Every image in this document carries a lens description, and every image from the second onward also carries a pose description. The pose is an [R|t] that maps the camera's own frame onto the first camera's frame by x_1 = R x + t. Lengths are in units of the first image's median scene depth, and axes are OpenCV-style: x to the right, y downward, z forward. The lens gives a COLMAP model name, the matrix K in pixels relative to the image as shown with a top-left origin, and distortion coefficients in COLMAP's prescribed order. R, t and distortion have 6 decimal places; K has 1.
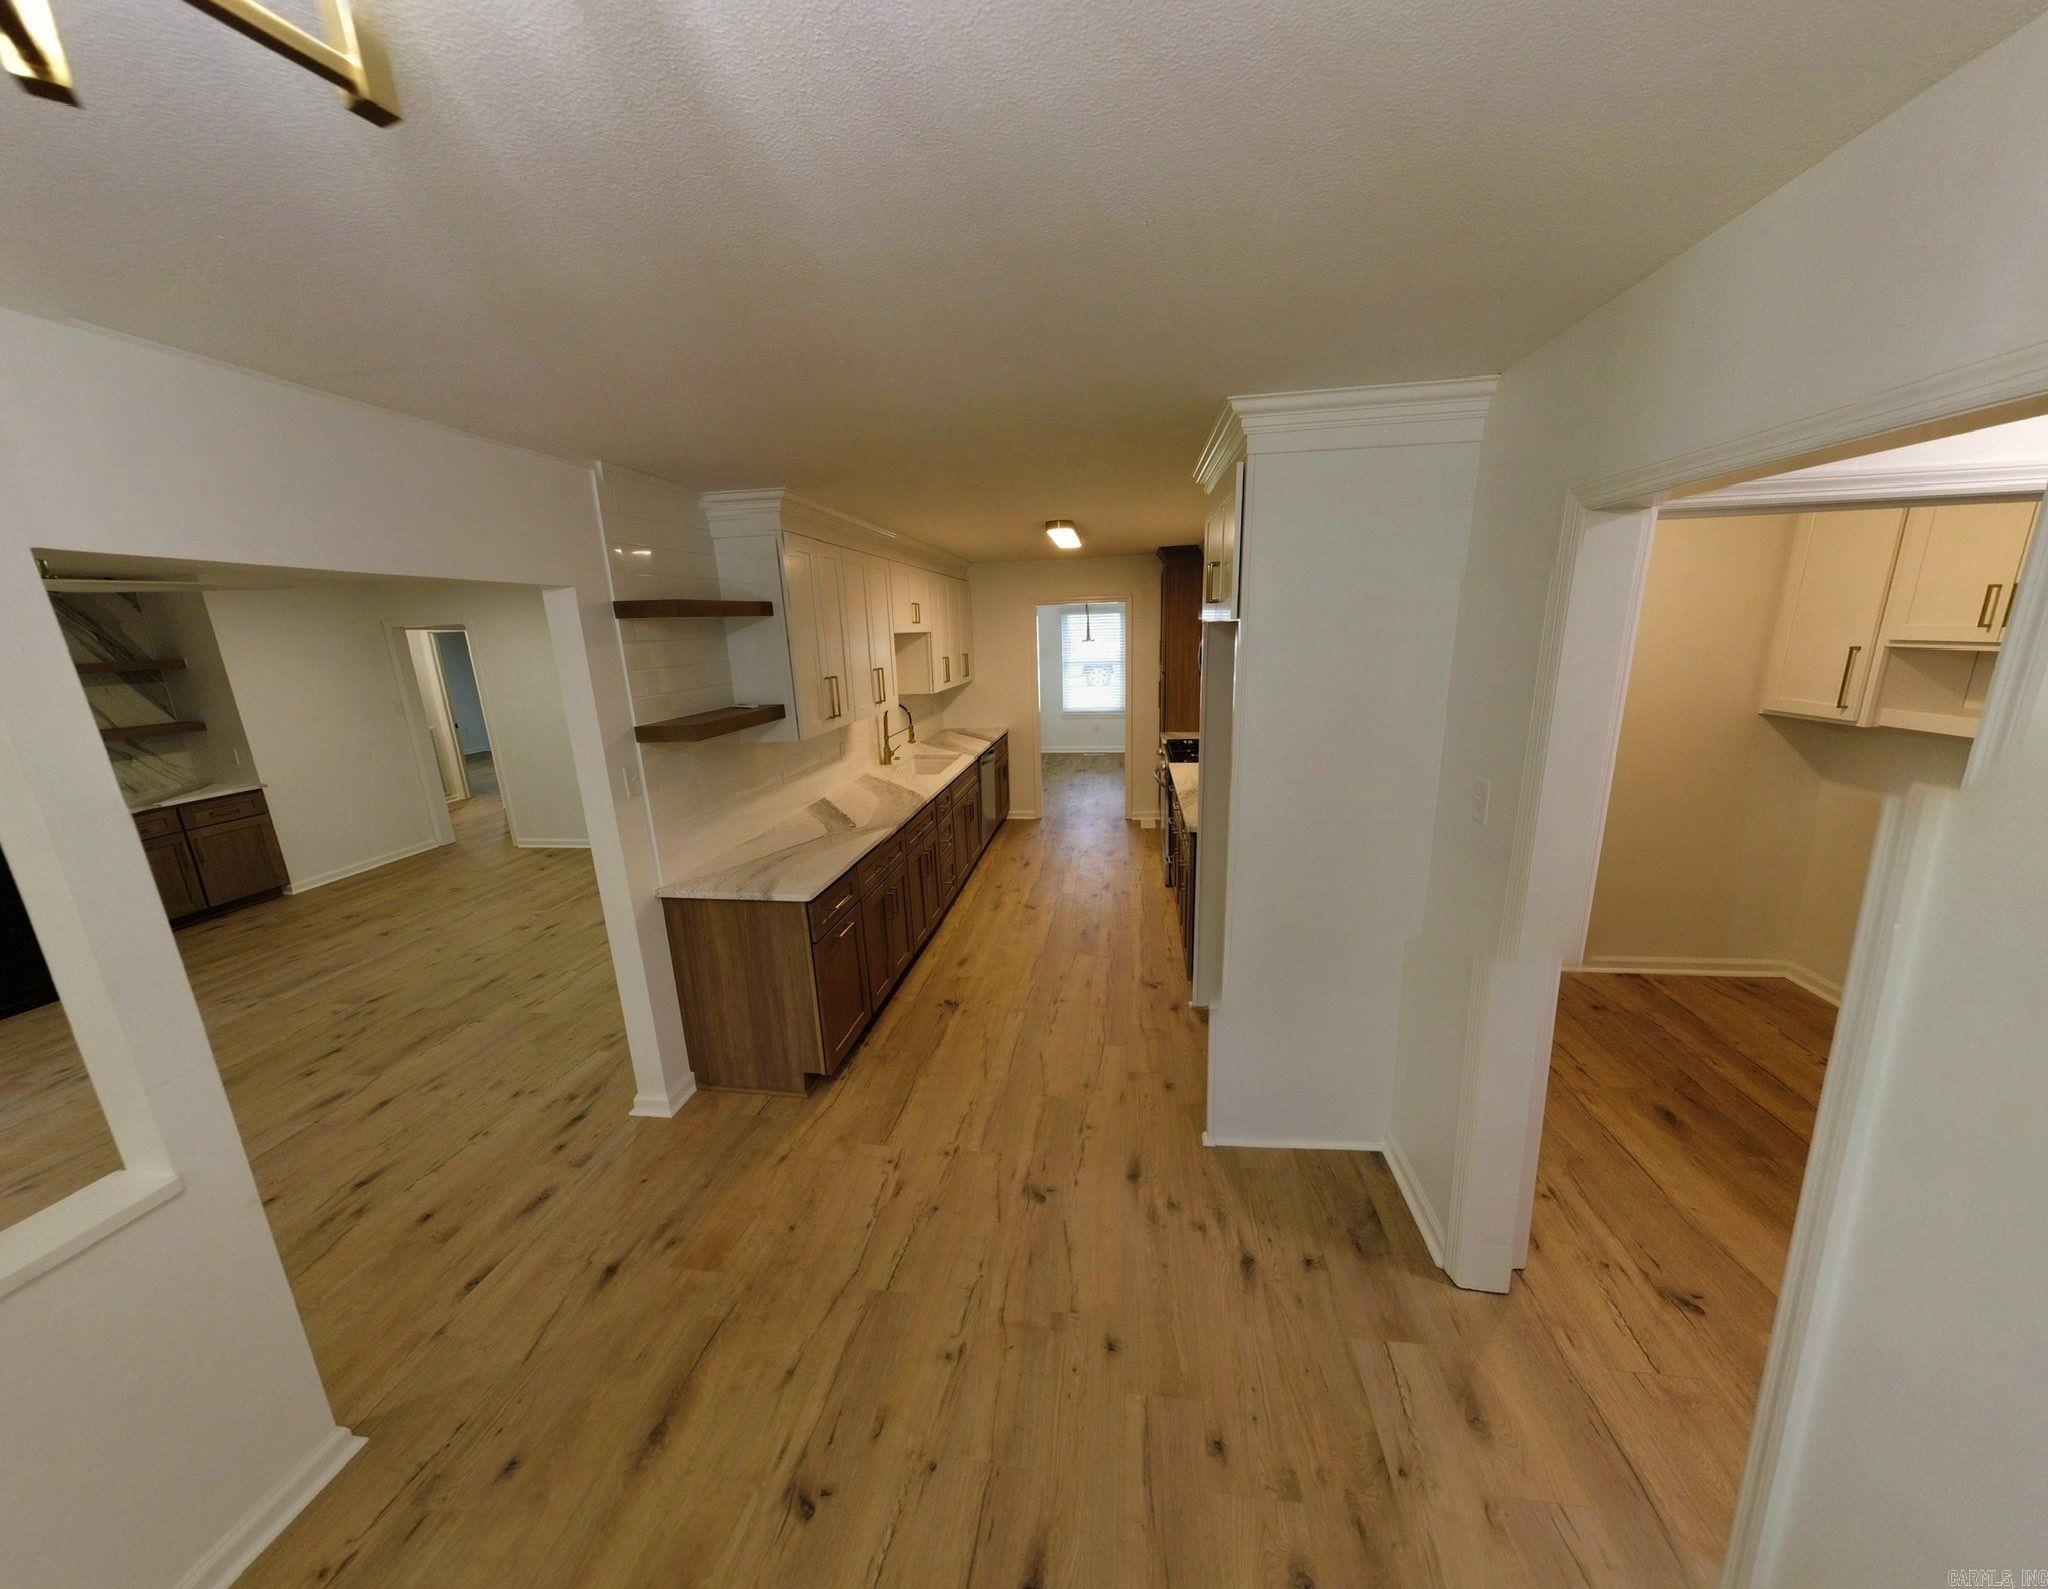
lens RADIAL K [[692.3, 0, 1024.0], [0, 692.3, 794.5], [0, 0, 1]] dist [0.001453, 0.000364]
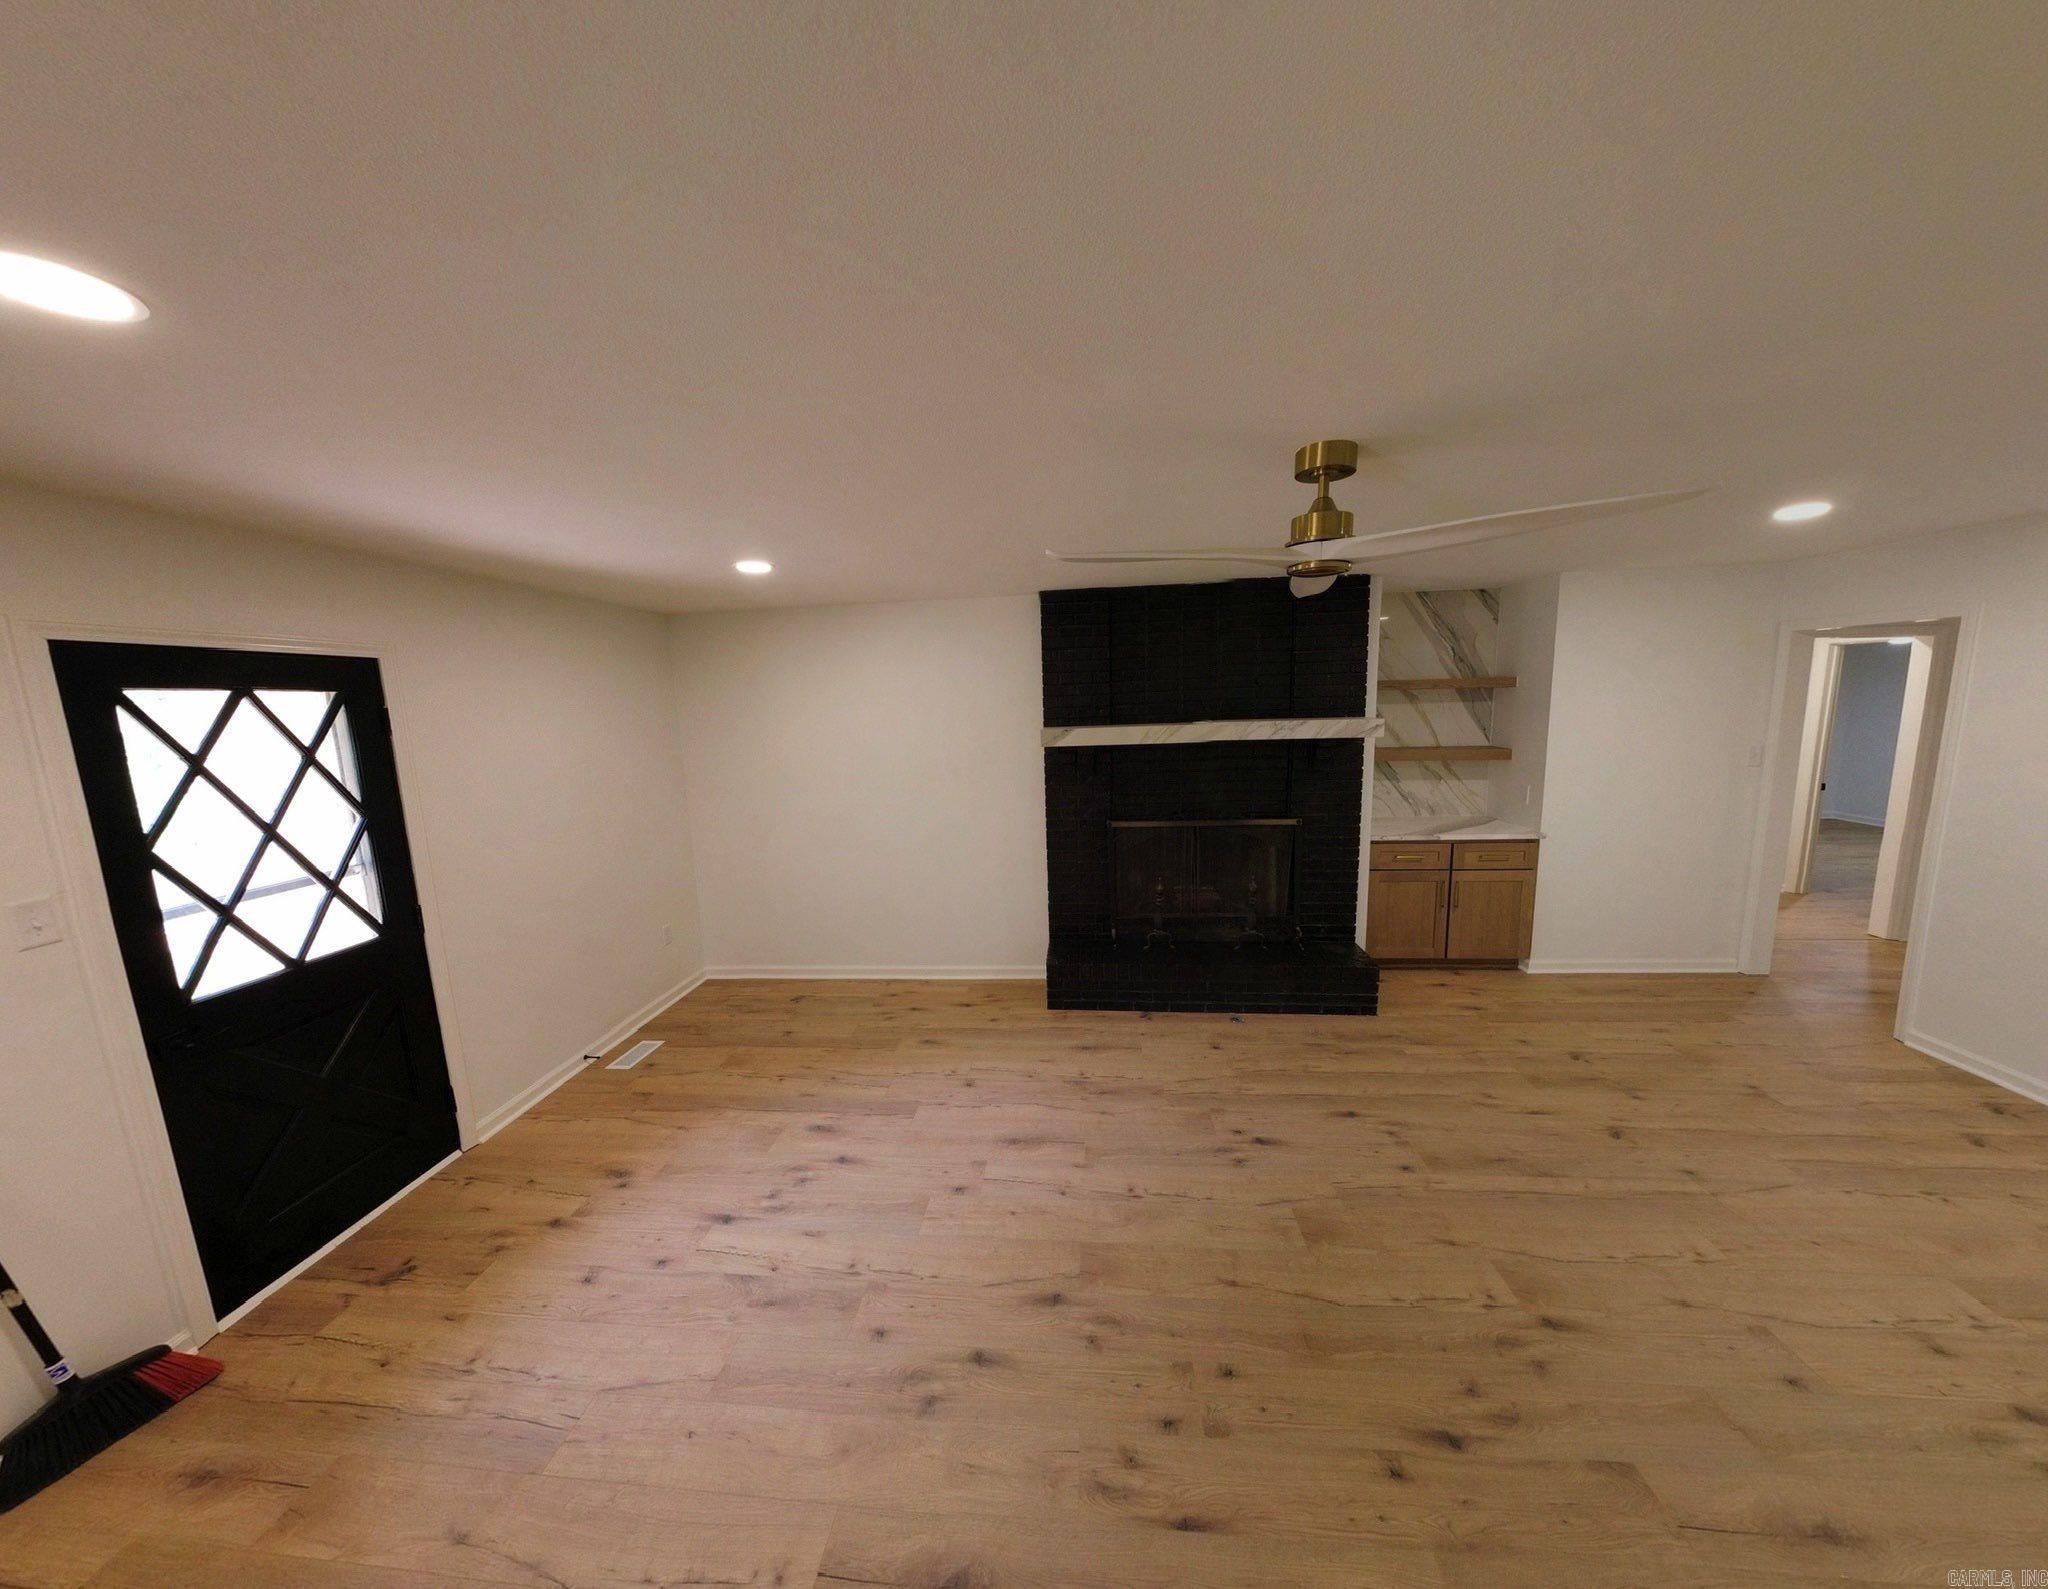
lens RADIAL K [[699.7, 0, 1023.8], [0, 699.7, 800.6], [0, 0, 1]] dist [0.007393, -0.000108]
pose [[0.067247, 0.183461, -0.980724, -0.363973], [-0.203721, 0.964766, 0.166507, -0.065688], [0.976717, 0.188597, 0.102253, 0.339452]]
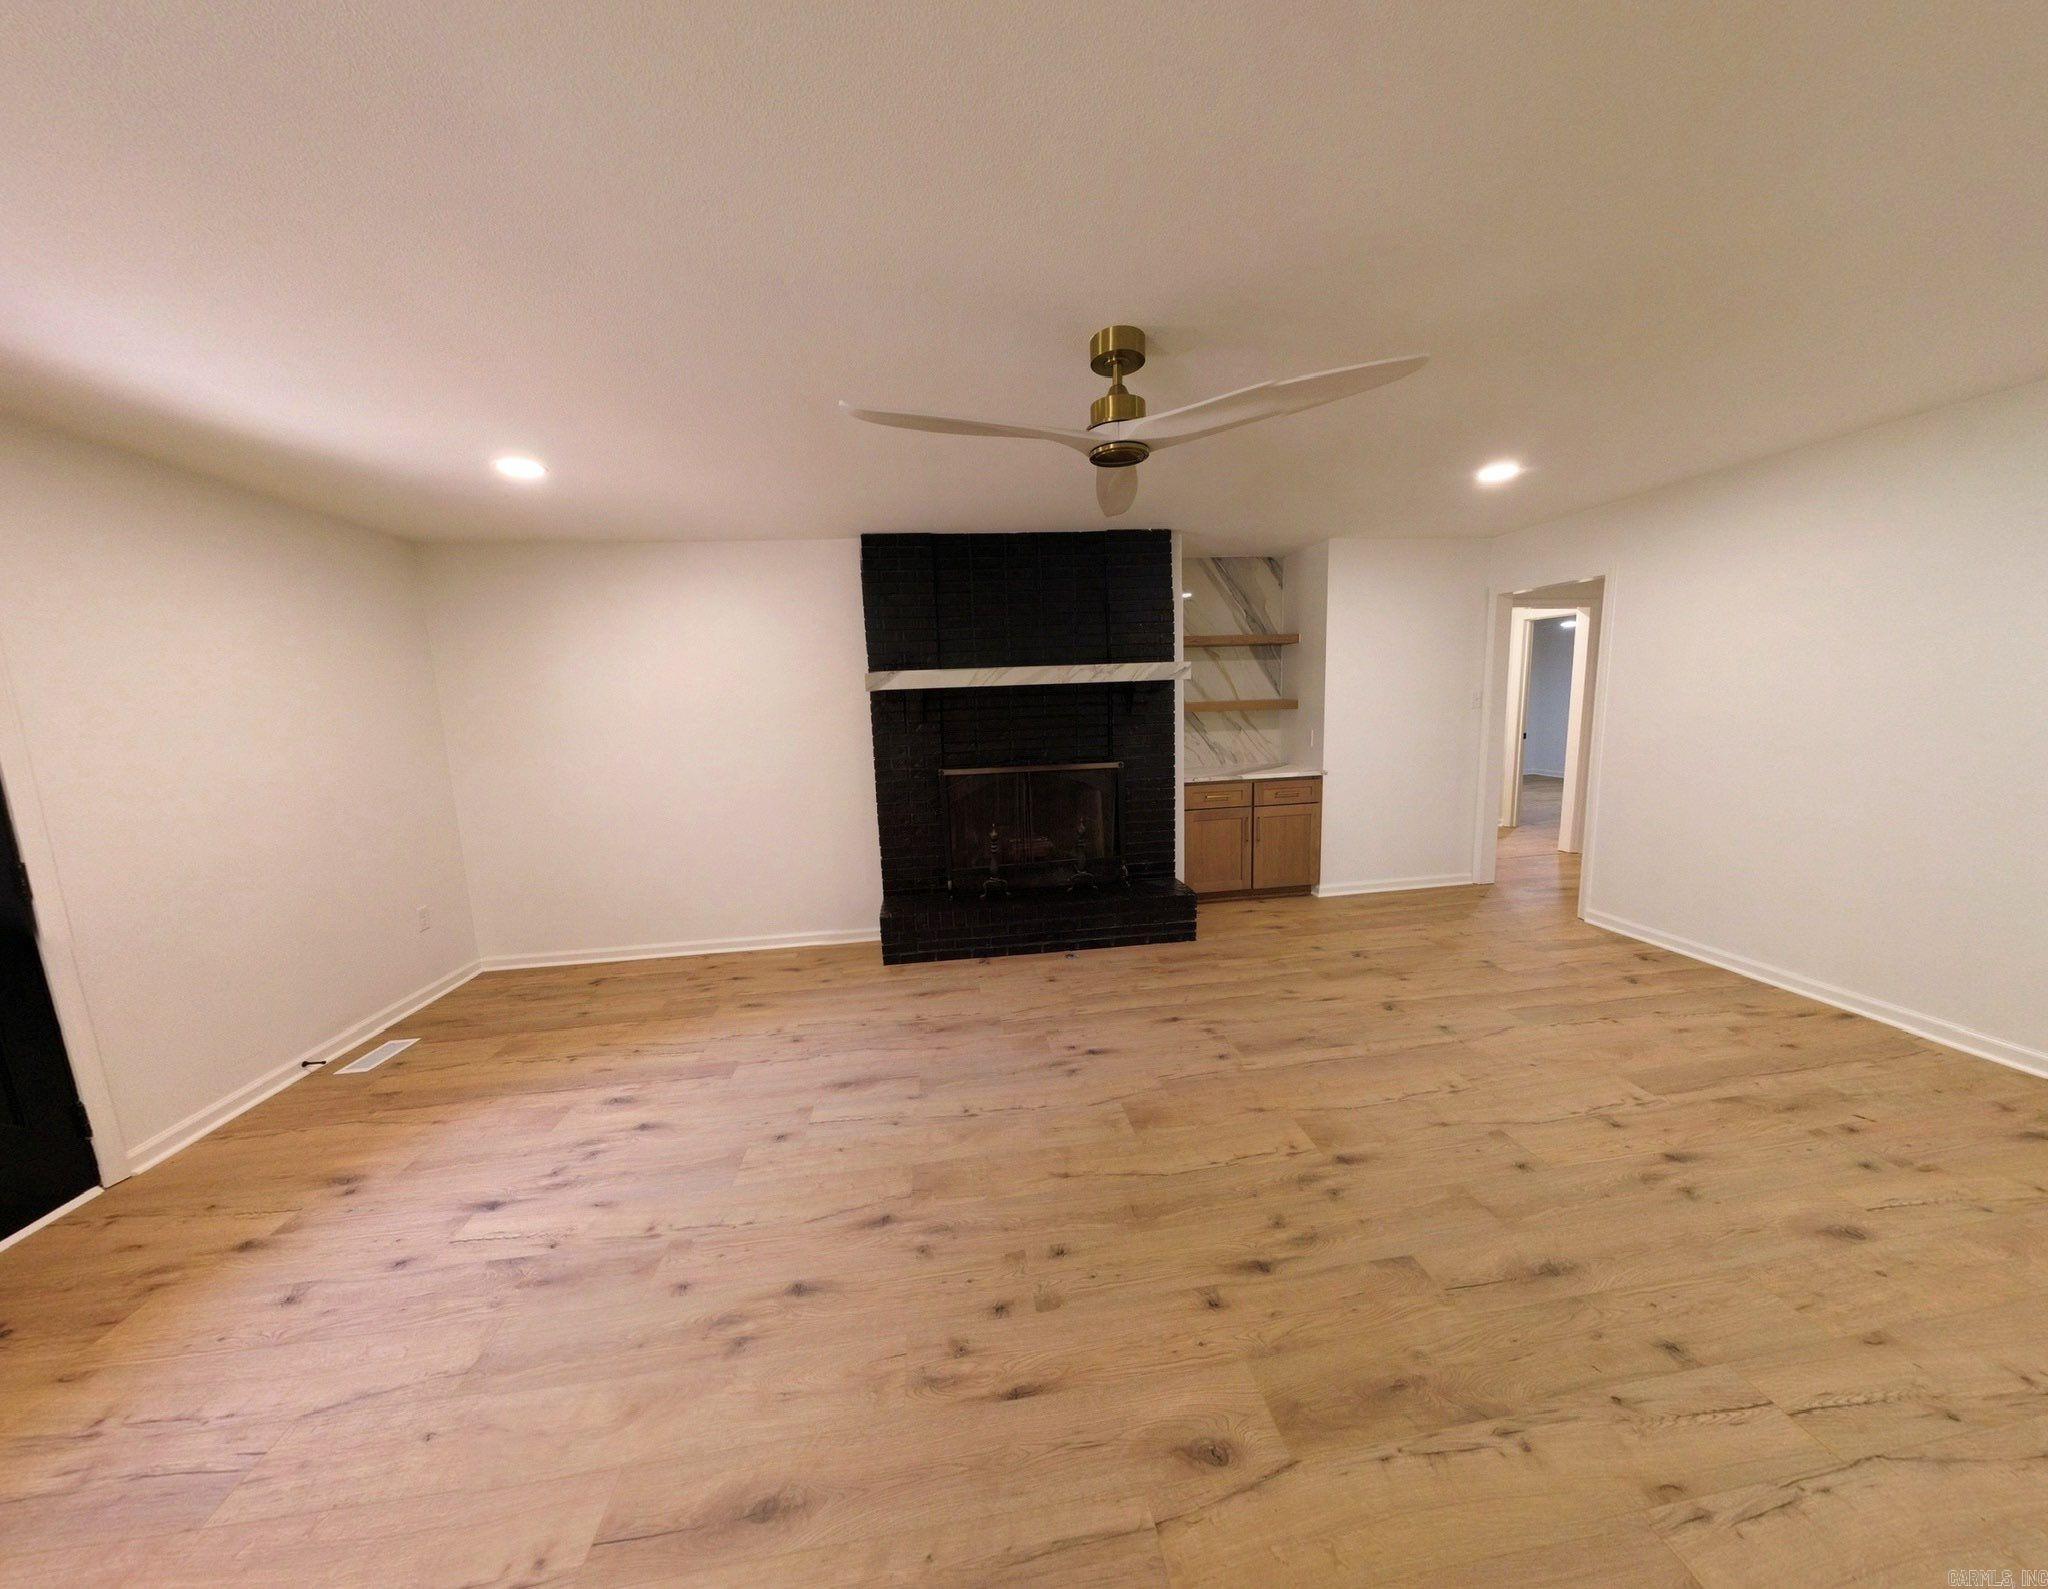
lens RADIAL K [[692.3, 0, 1024.0], [0, 692.3, 794.5], [0, 0, 1]] dist [0.001453, 0.000364]
pose [[0.286381, 0.163203, -0.944114, -0.367053], [-0.198862, 0.974052, 0.108057, -0.004529], [0.937251, 0.156803, 0.311405, 0.370920]]
